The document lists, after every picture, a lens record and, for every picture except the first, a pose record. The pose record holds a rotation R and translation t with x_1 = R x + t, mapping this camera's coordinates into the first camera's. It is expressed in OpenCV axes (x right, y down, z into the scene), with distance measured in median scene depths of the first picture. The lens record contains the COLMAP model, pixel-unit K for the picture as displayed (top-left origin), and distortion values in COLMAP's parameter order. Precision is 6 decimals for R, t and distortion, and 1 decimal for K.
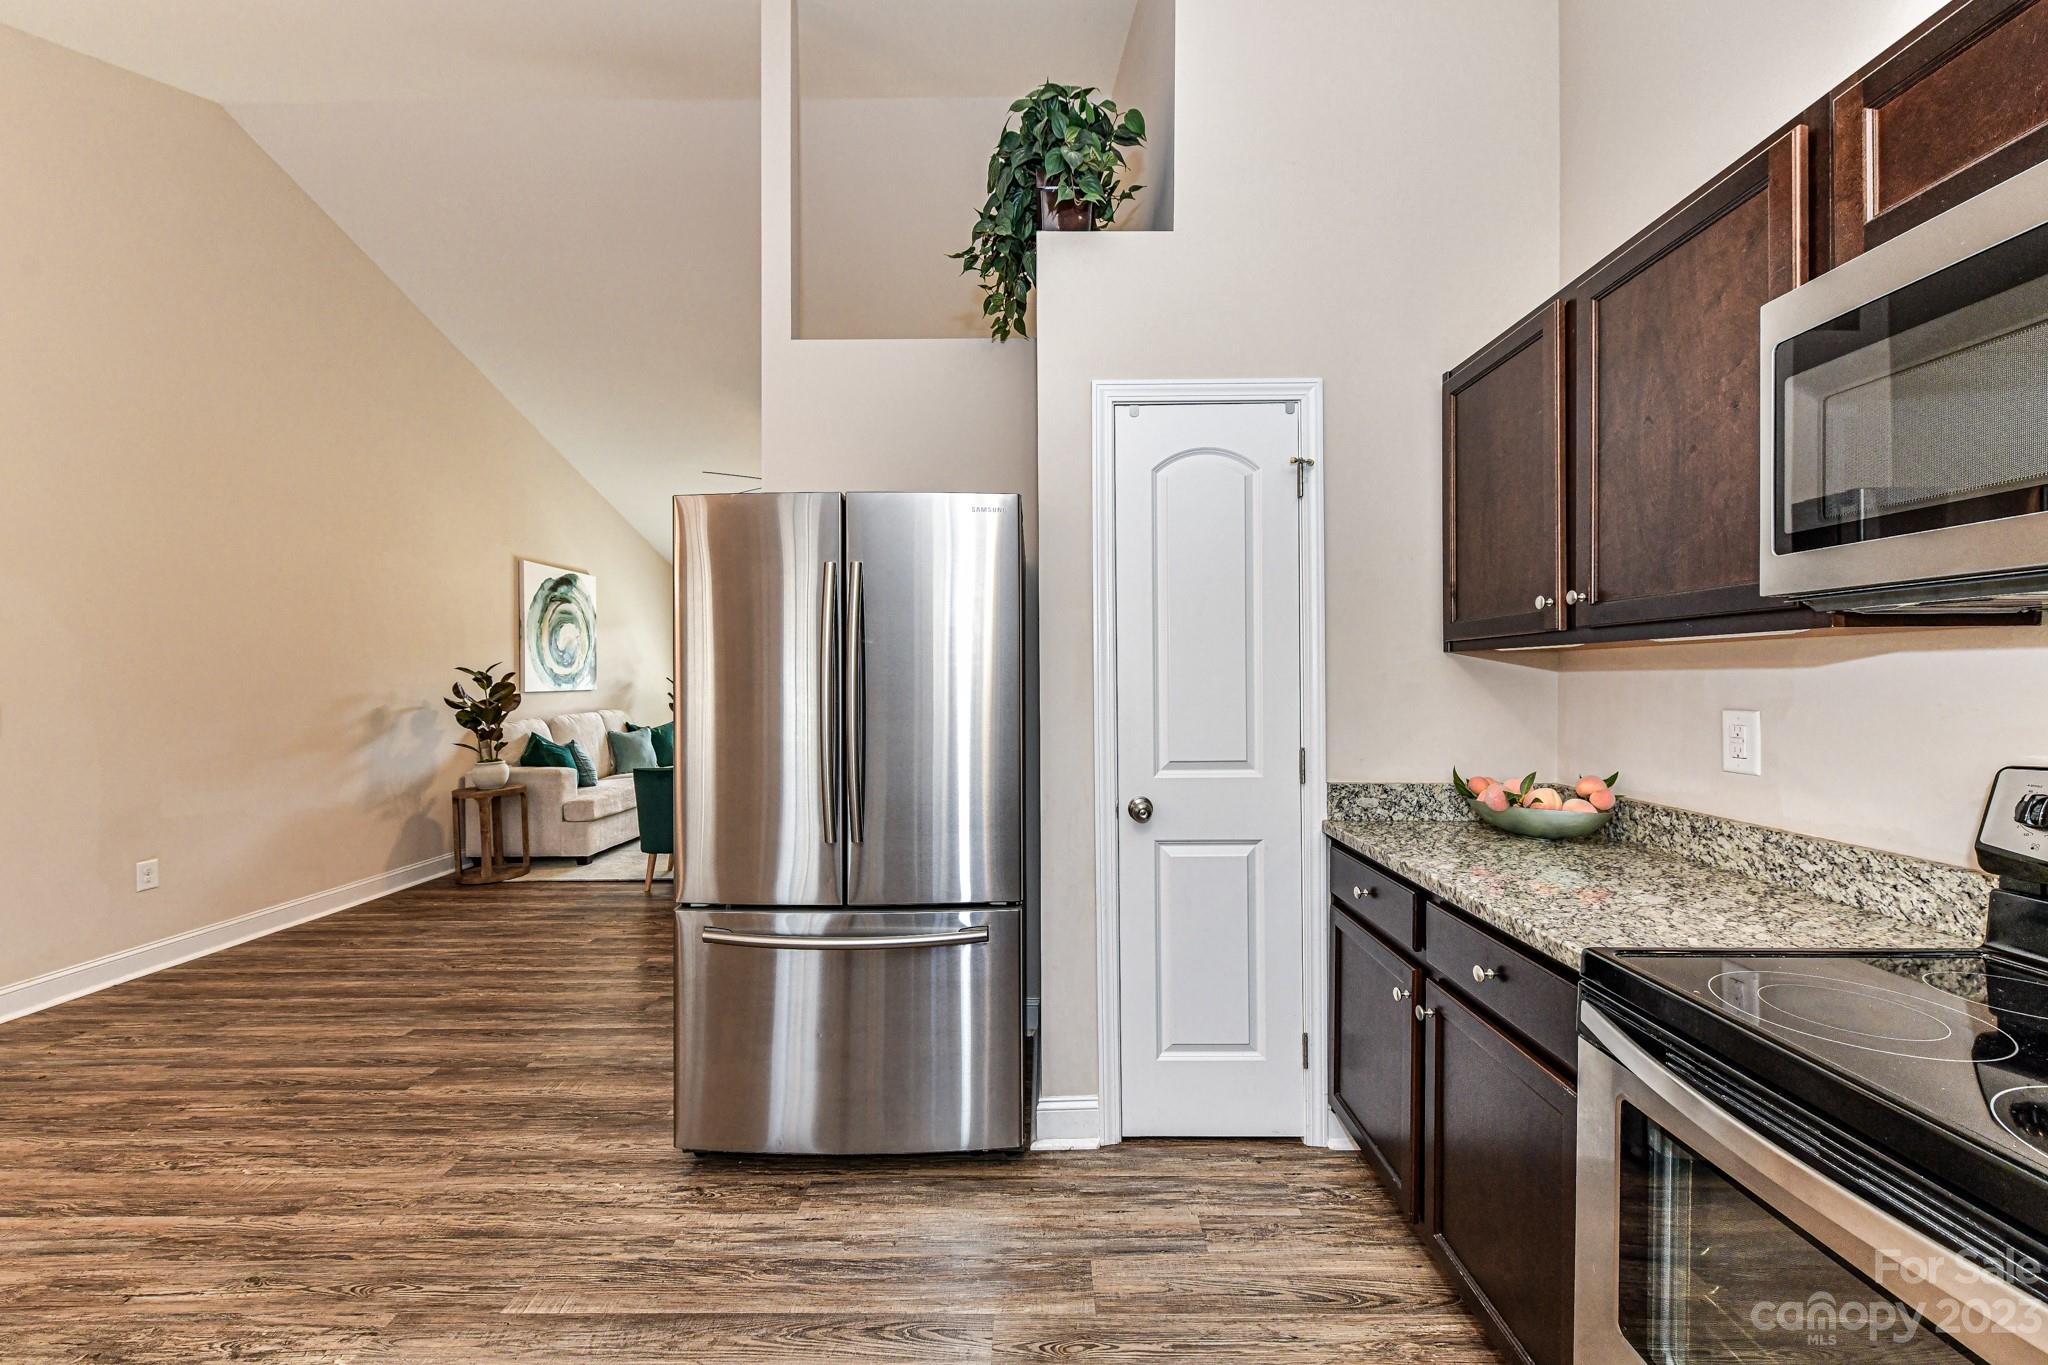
lens RADIAL K [[811.8, 0, 1016.8], [0, 811.8, 676.3], [0, 0, 1]] dist [0.006616, -0.001936]
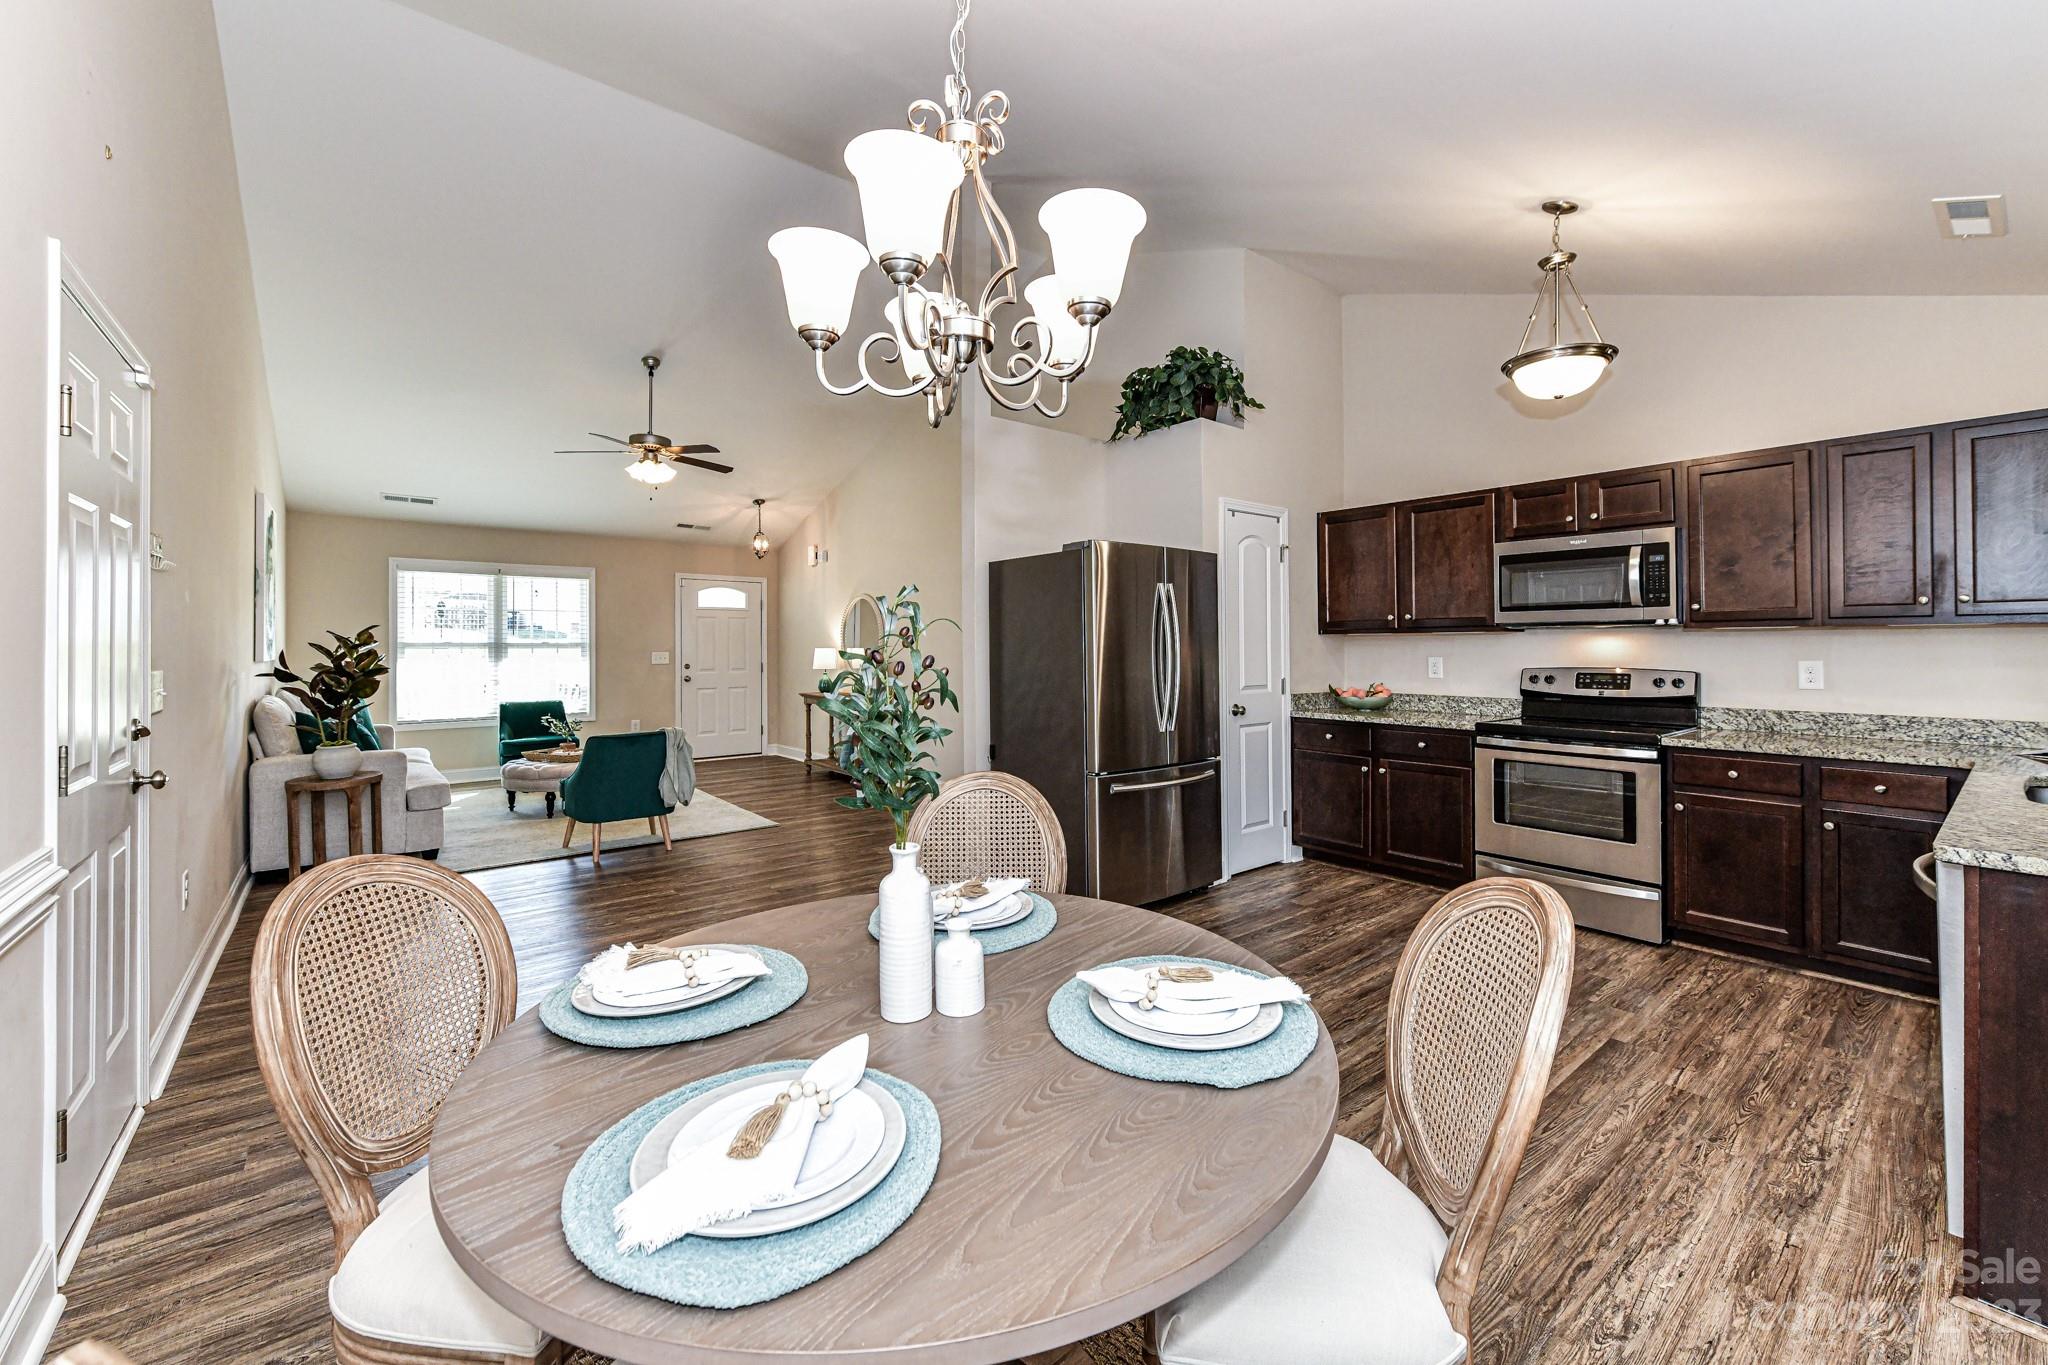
lens RADIAL K [[811.8, 0, 1037.2], [0, 811.8, 641.5], [0, 0, 1]] dist [0.006616, -0.001936]
pose [[0.754574, 0.012752, 0.656091, -0.554432], [-0.004301, 0.999886, -0.014488, 0.008515], [-0.656200, 0.008110, 0.754543, -0.072867]]
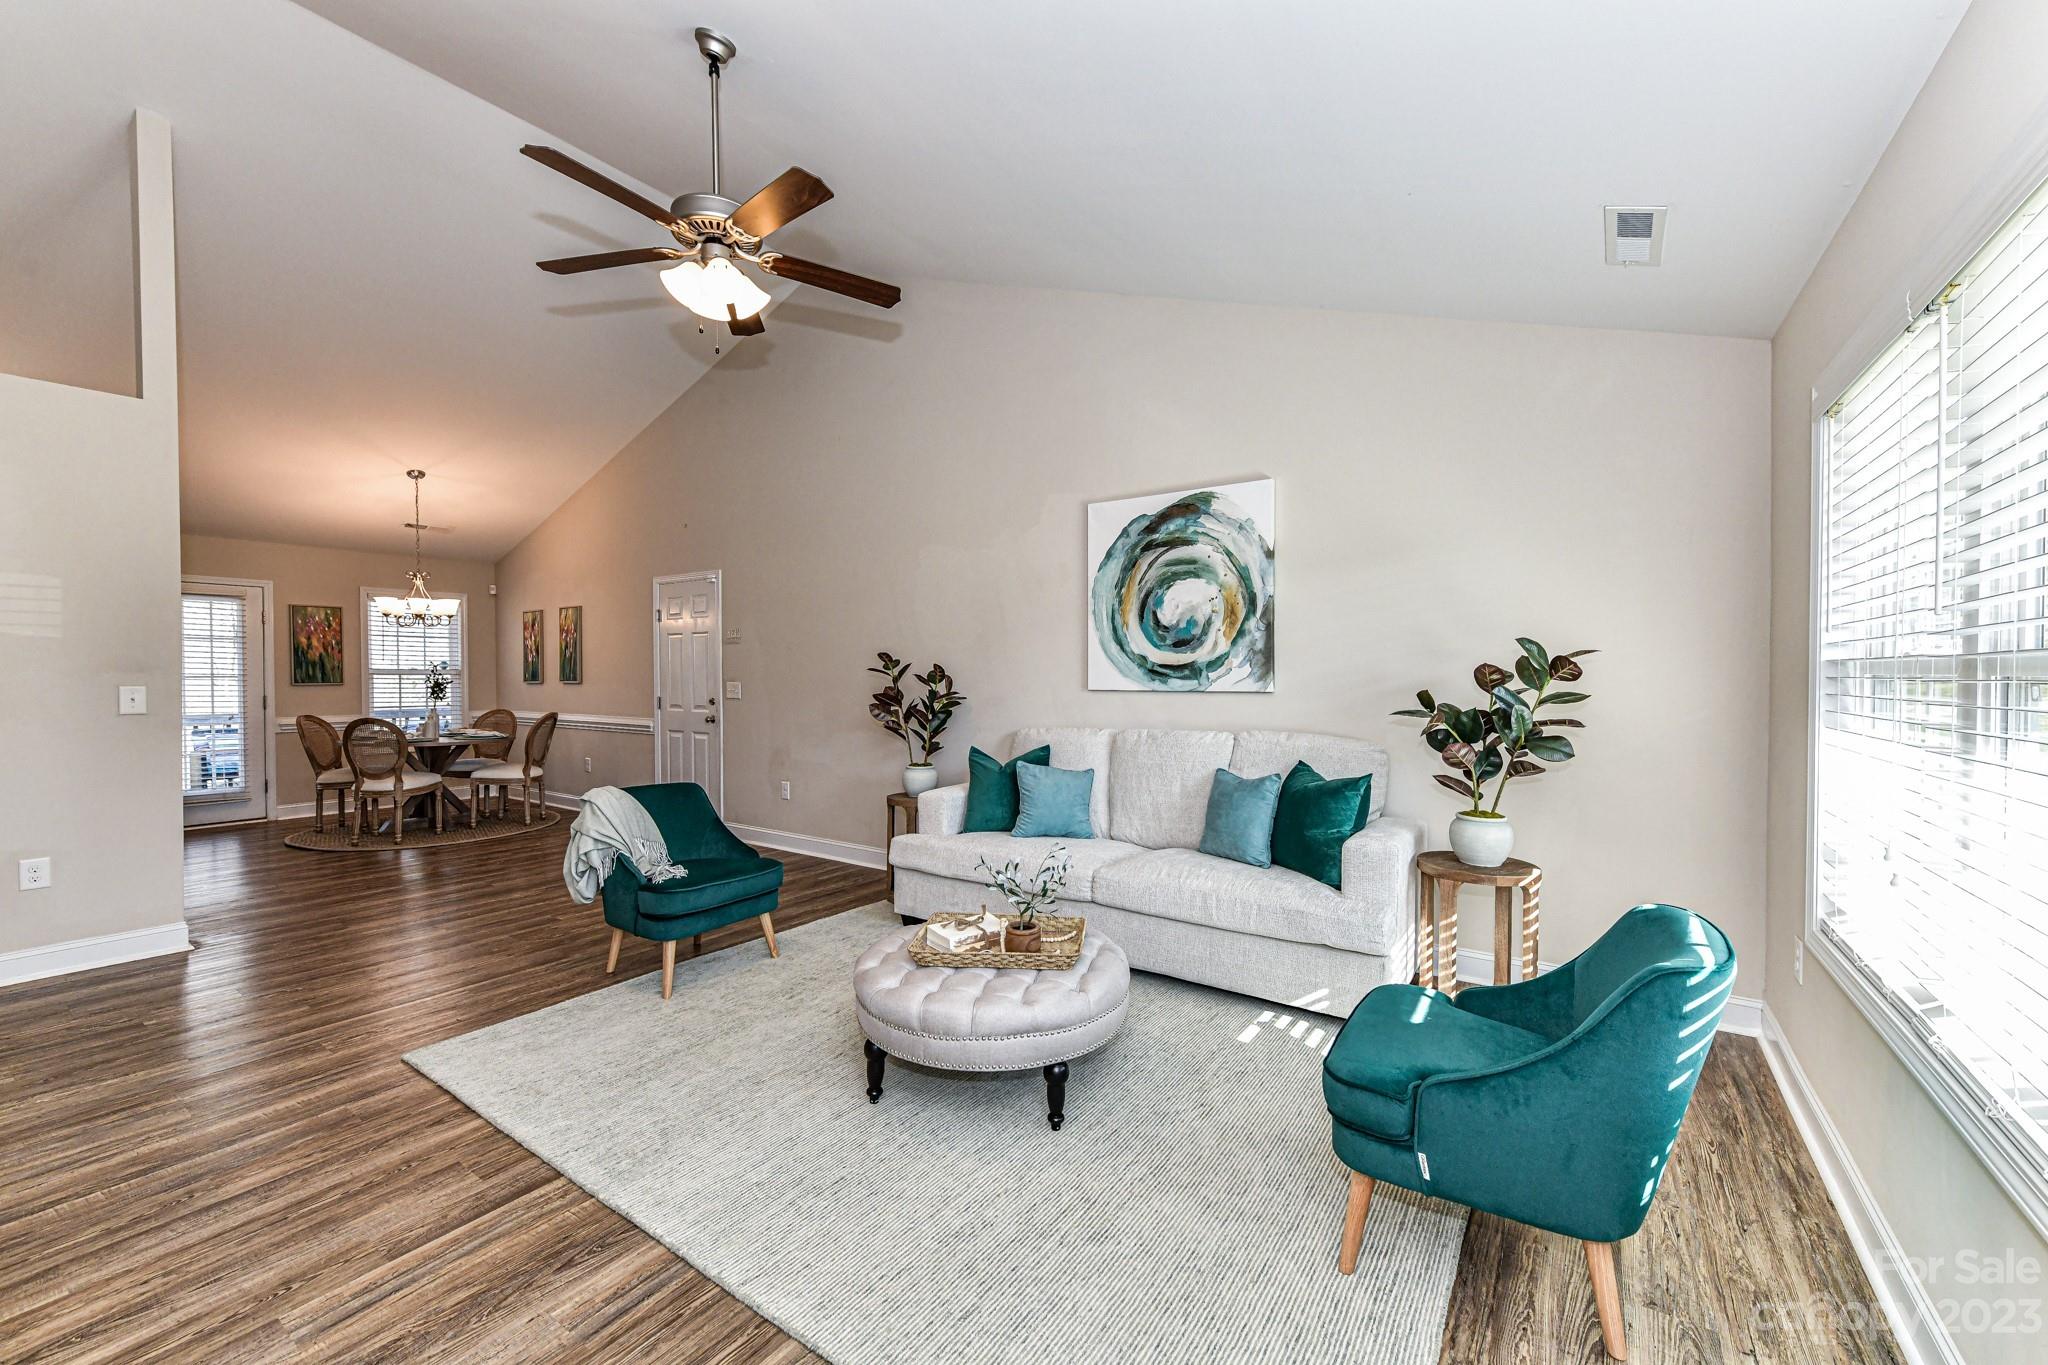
lens RADIAL K [[811.8, 0, 1049.8], [0, 811.8, 681.1], [0, 0, 1]] dist [0.006616, -0.001936]
pose [[-0.537508, 0.016290, -0.843101, 0.010510], [0.003653, 0.999849, 0.016990, -0.000344], [0.843251, 0.006052, -0.537486, 1.349654]]
